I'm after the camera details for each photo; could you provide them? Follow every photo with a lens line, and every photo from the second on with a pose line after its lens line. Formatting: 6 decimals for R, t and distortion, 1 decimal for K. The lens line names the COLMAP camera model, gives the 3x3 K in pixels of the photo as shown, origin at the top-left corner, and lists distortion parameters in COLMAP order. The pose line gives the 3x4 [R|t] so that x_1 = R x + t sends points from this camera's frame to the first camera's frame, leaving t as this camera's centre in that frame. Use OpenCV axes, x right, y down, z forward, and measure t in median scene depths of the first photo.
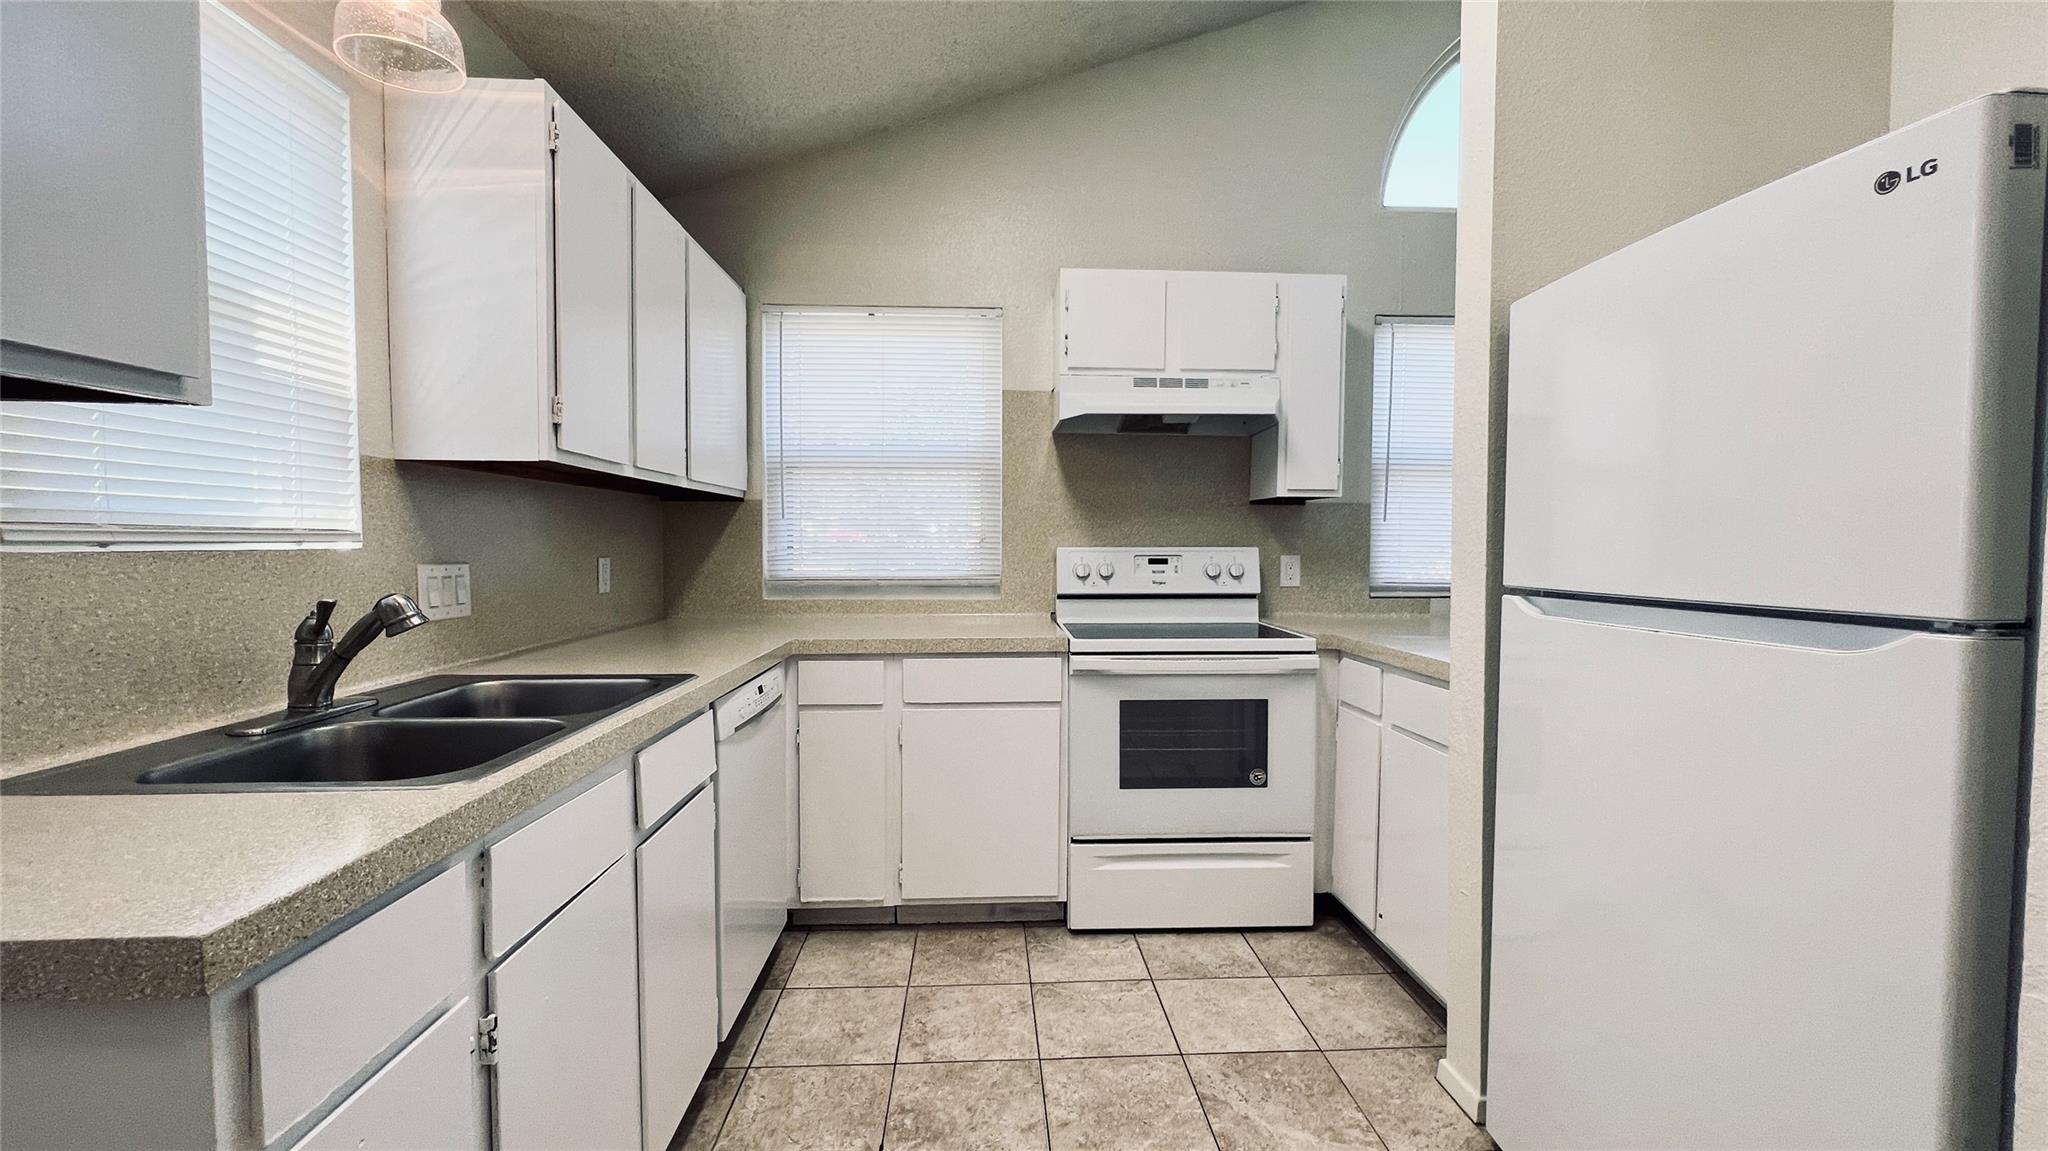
lens RADIAL K [[823.2, 0, 1017.7], [0, 823.2, 573.3], [0, 0, 1]] dist [0.004567, -0.000426]
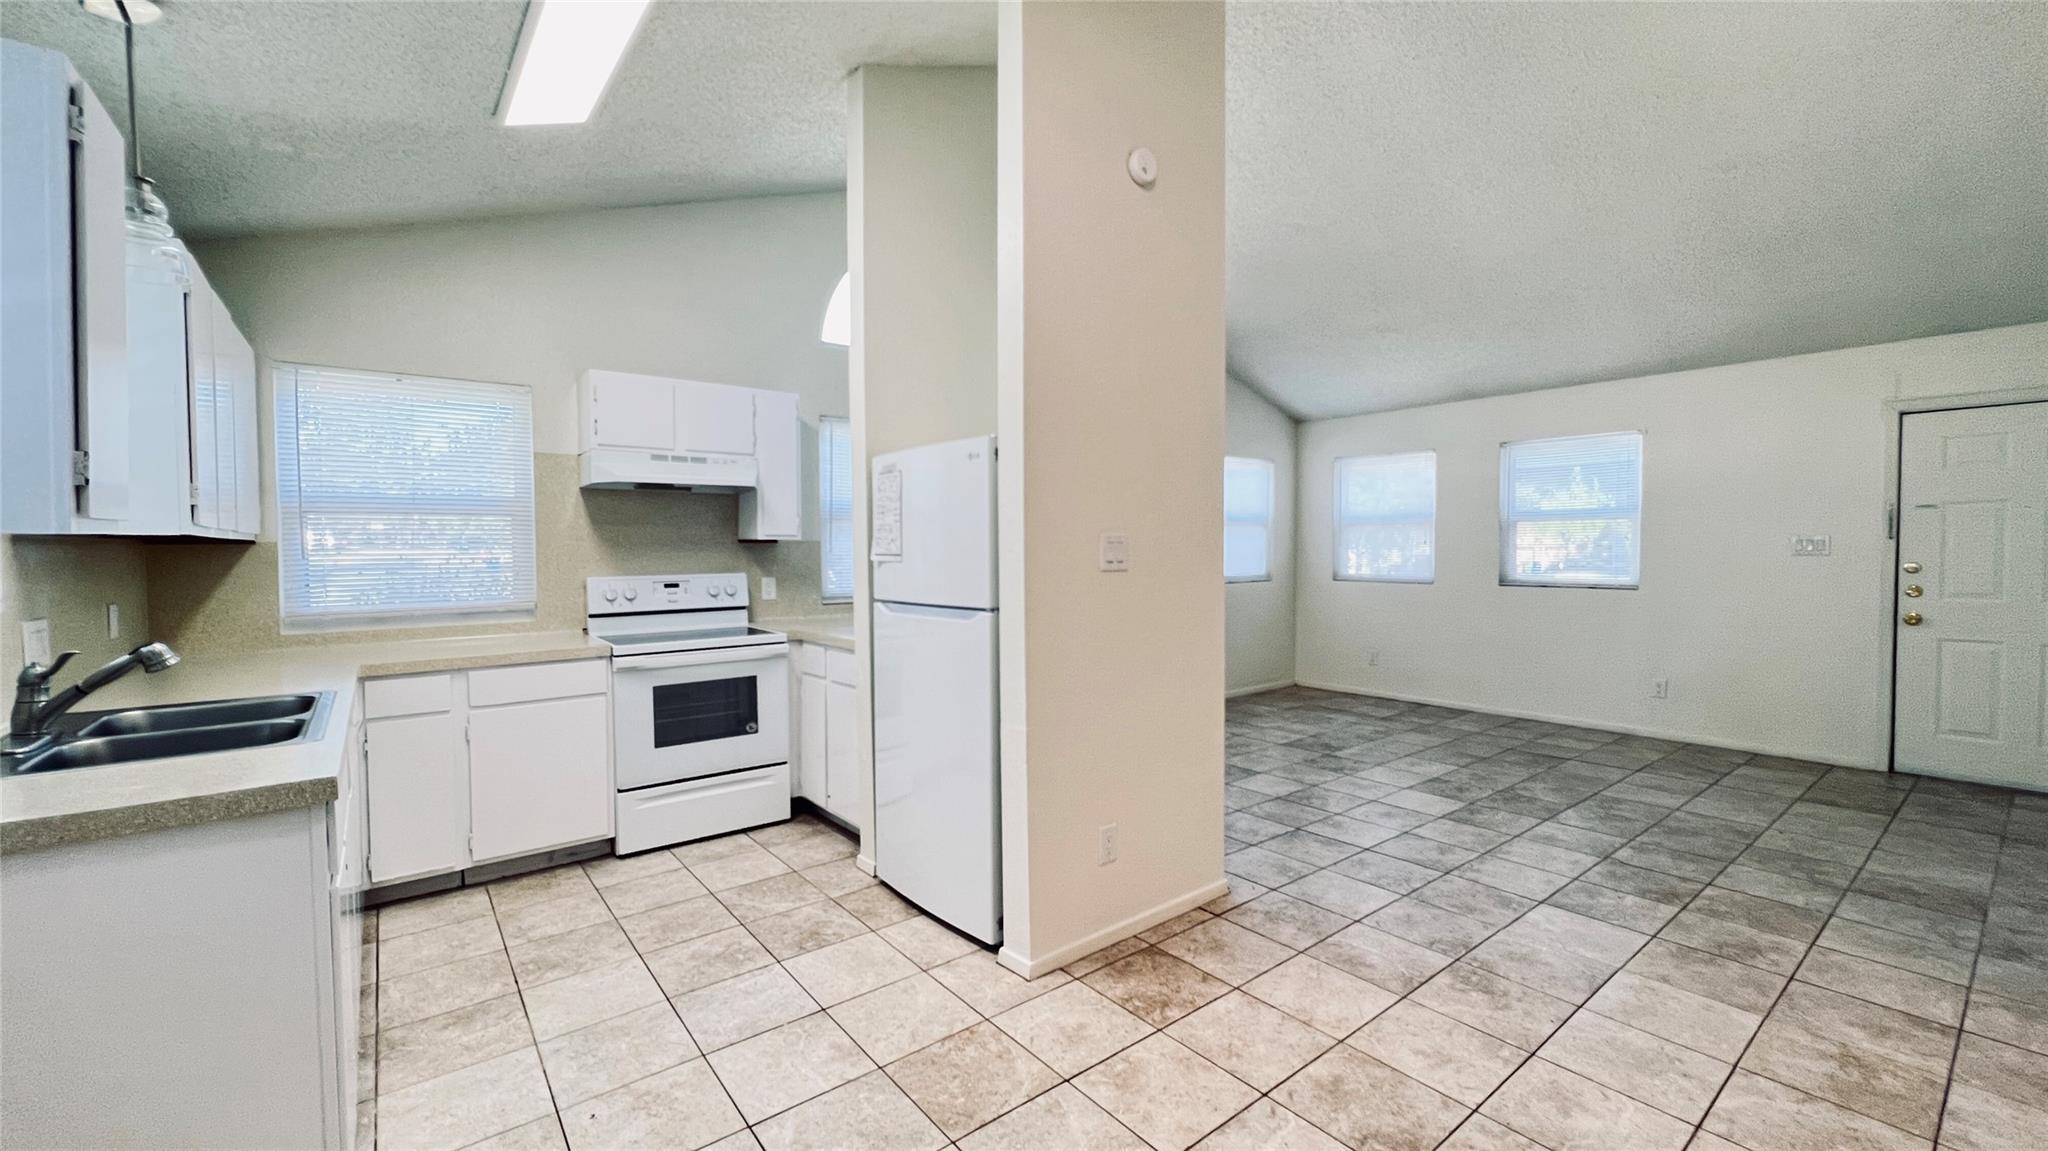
lens RADIAL K [[823.2, 0, 1024.0], [0, 823.2, 574.6], [0, 0, 1]] dist [0.004567, -0.000426]
pose [[0.813416, -0.028880, 0.580965, -0.171917], [0.030584, 0.999509, 0.006866, -0.028310], [-0.580878, 0.012183, 0.813900, -0.524219]]
